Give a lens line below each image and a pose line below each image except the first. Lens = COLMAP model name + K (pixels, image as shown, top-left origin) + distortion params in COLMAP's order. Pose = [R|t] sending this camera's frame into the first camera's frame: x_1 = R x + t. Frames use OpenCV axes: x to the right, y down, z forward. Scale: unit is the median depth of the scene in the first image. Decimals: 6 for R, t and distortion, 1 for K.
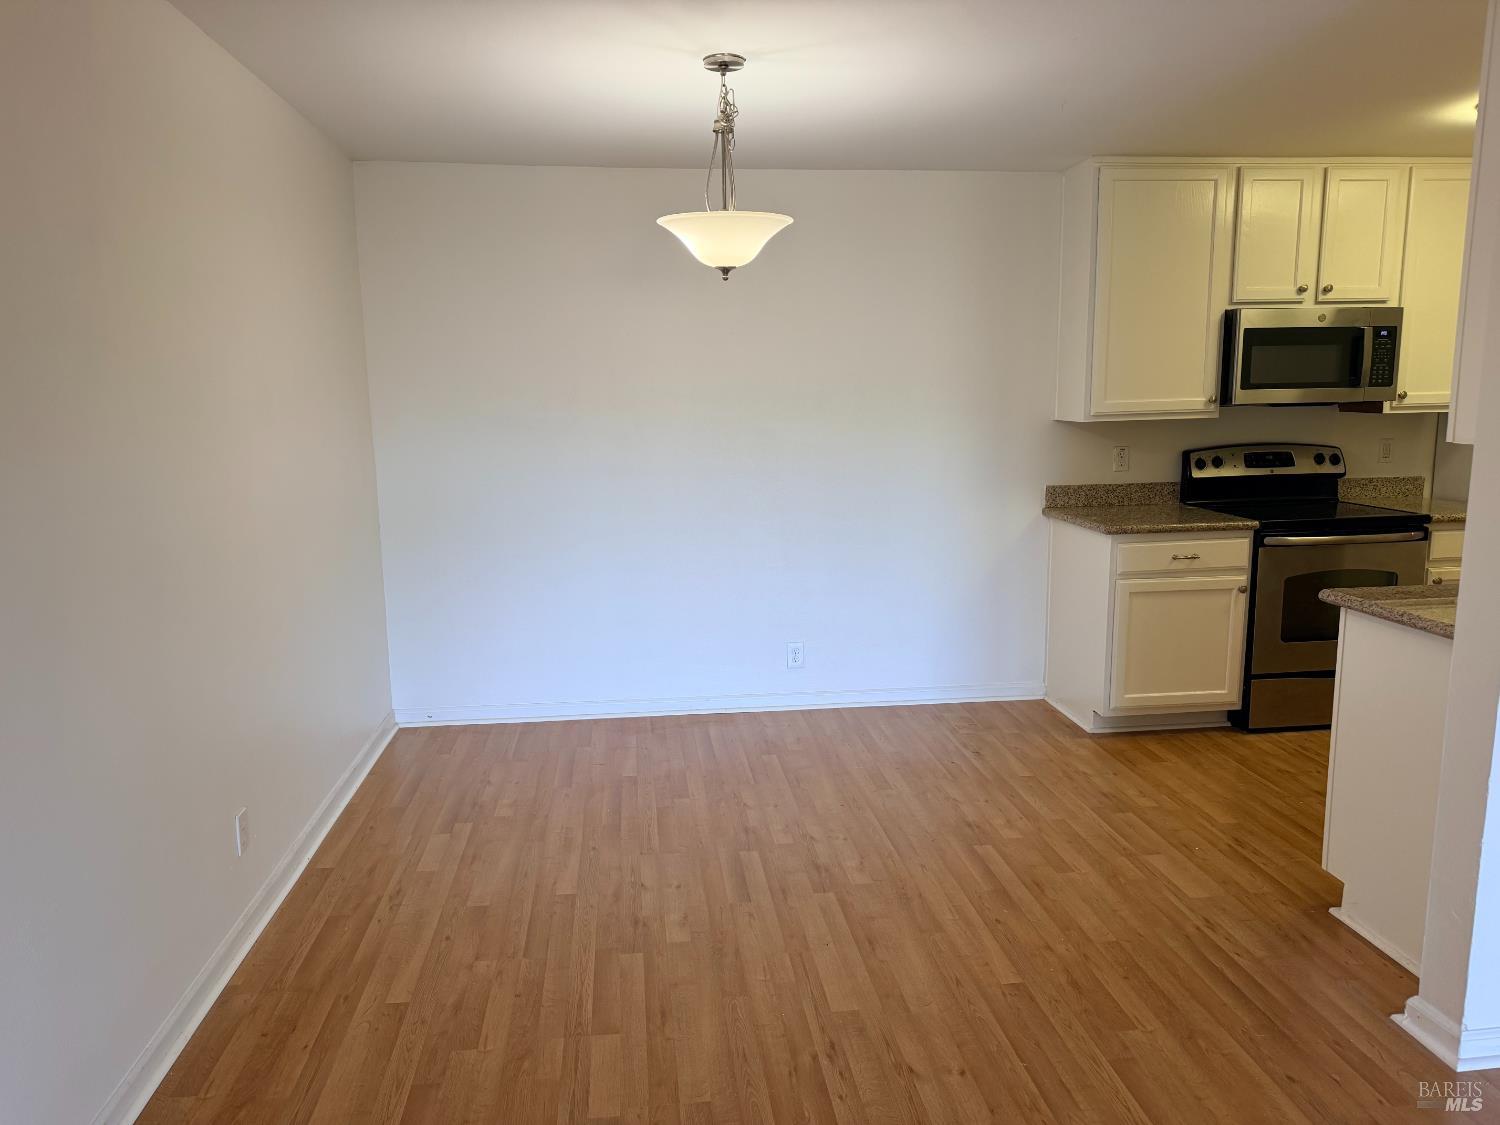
lens RADIAL K [[1050.9, 0, 738.8], [0, 1050.9, 556.4], [0, 0, 1]] dist [0.013688, -0.011981]
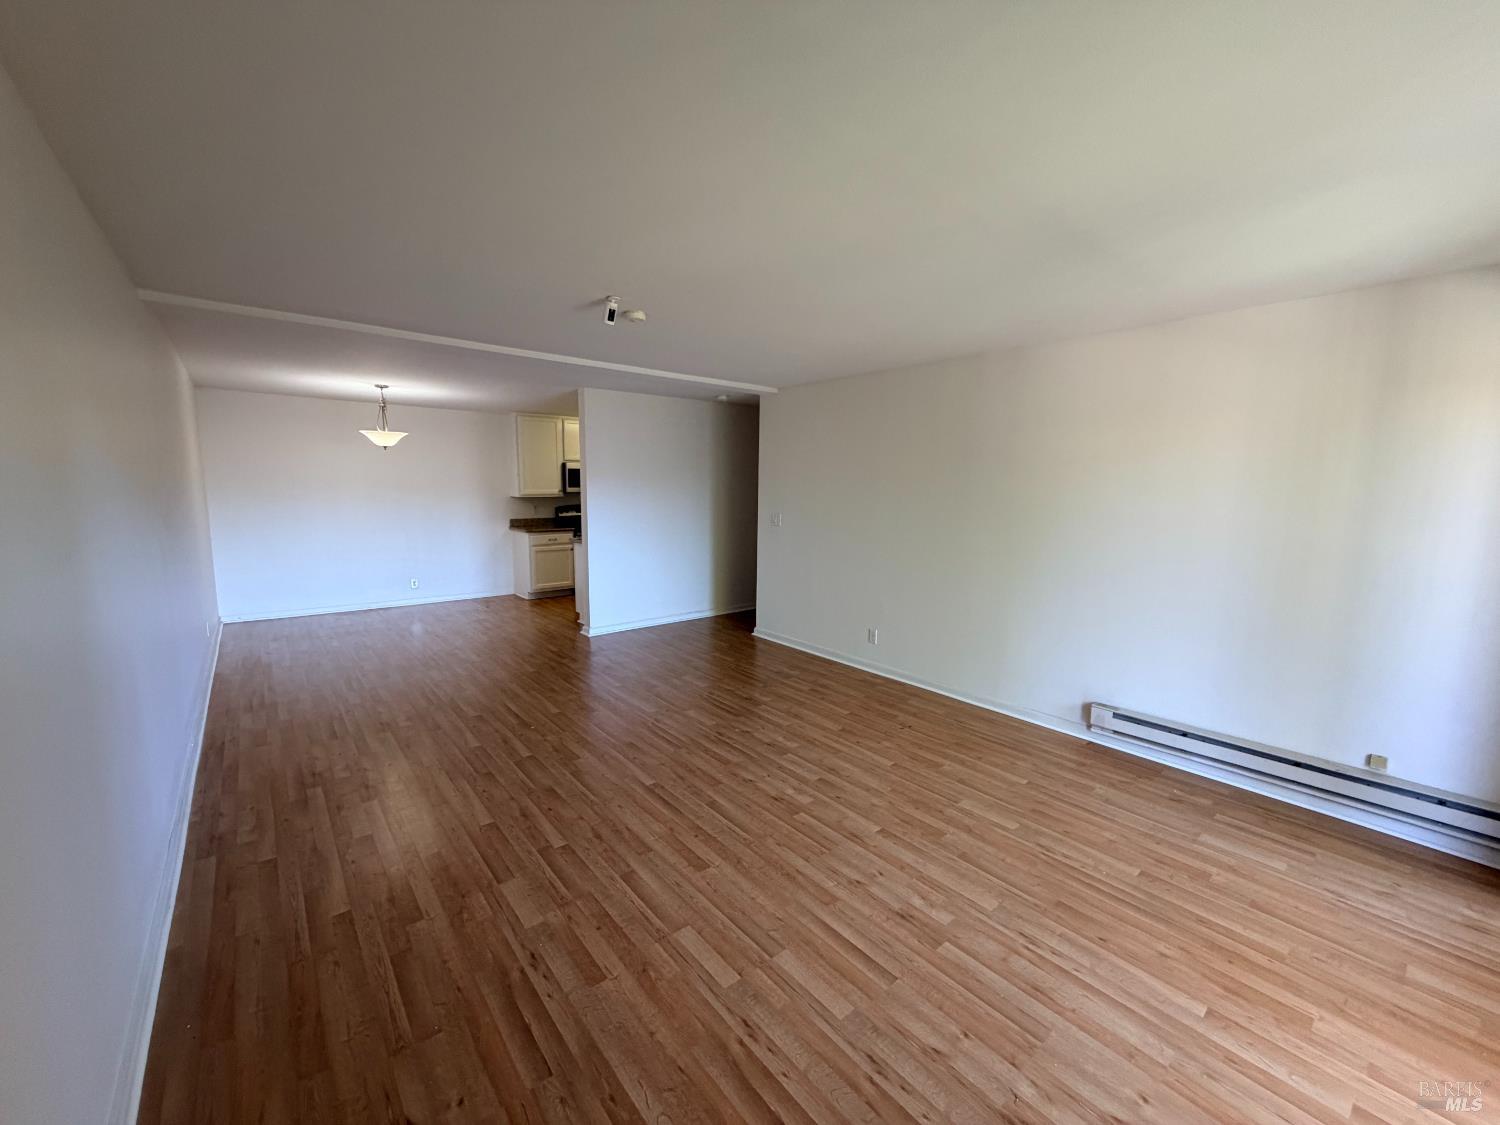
lens RADIAL K [[603.2, 0, 756.8], [0, 603.2, 562.9], [0, 0, 1]] dist [0.002985, -0.000030]
pose [[0.827819, -0.048385, 0.558904, -0.102906], [0.065104, 0.997828, -0.010045, 0.151034], [-0.557204, 0.044702, 0.829171, -0.993075]]
